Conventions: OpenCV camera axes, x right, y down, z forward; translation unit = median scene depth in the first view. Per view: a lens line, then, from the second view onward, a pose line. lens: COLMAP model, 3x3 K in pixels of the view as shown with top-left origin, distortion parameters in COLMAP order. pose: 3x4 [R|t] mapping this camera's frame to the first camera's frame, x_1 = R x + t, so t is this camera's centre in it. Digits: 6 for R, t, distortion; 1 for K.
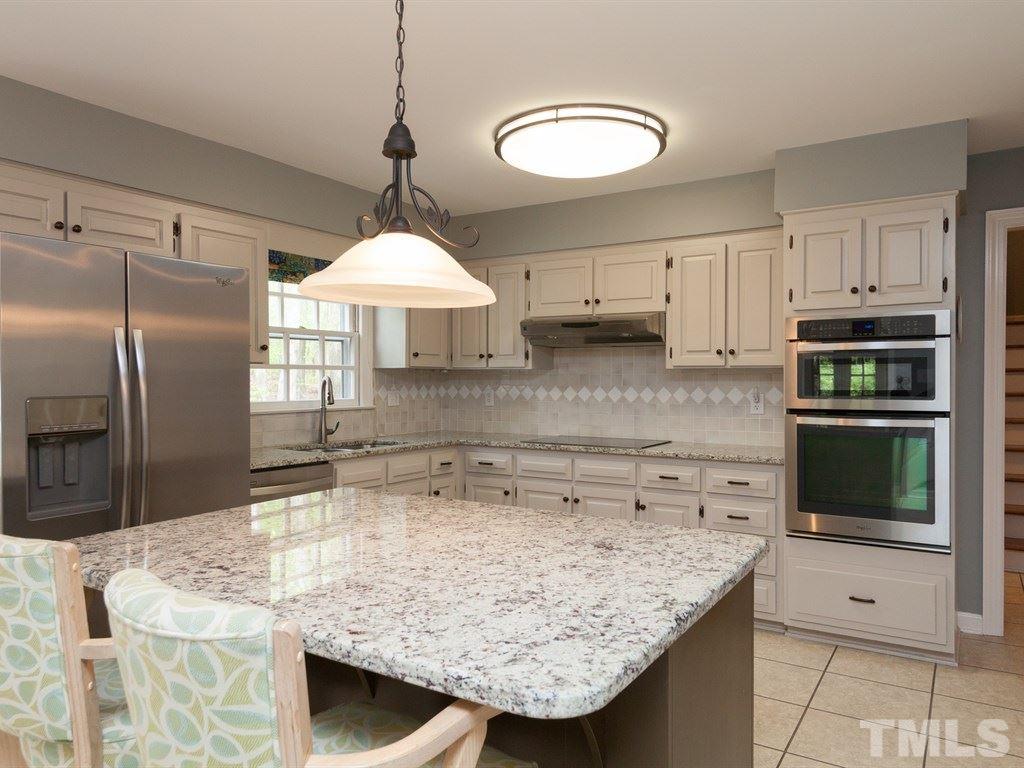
lens RADIAL K [[724.5, 0, 512.0], [0, 724.5, 384.0], [0, 0, 1]] dist [0.000162, 0.000023]
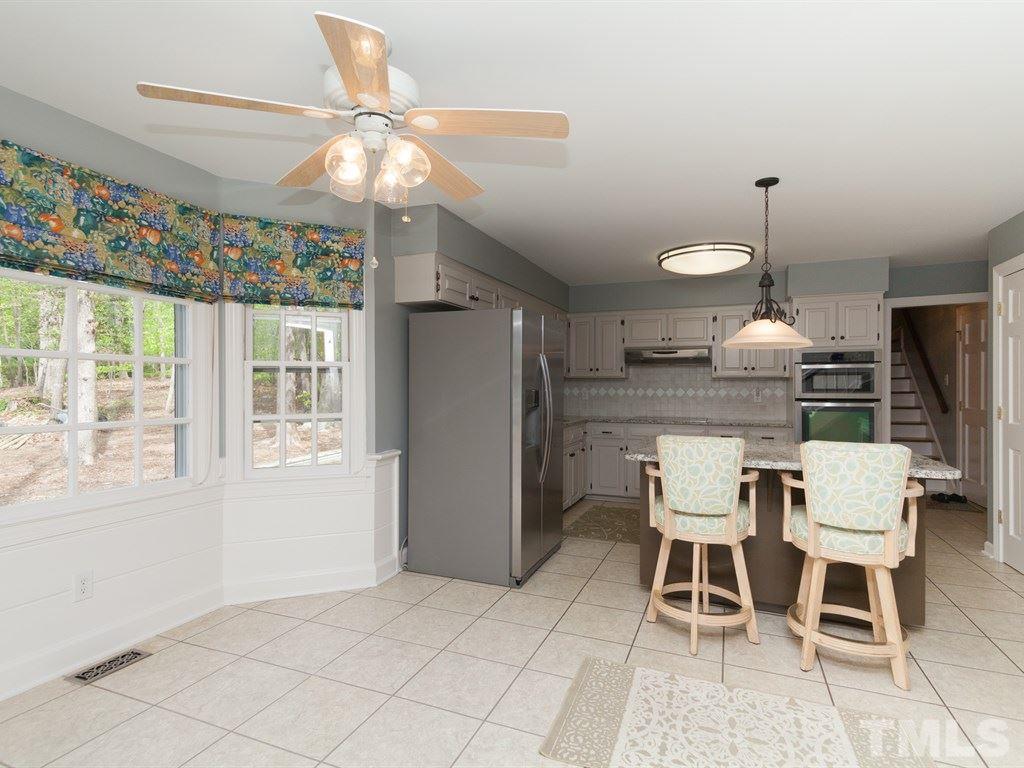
lens RADIAL K [[543.9, 0, 512.0], [0, 543.9, 384.0], [0, 0, 1]] dist [0.000198, 0.000081]
pose [[0.984298, -0.000391, 0.176516, -0.620400], [0.001675, 0.999973, -0.007124, 0.004681], [-0.176509, 0.007308, 0.984272, -0.289711]]
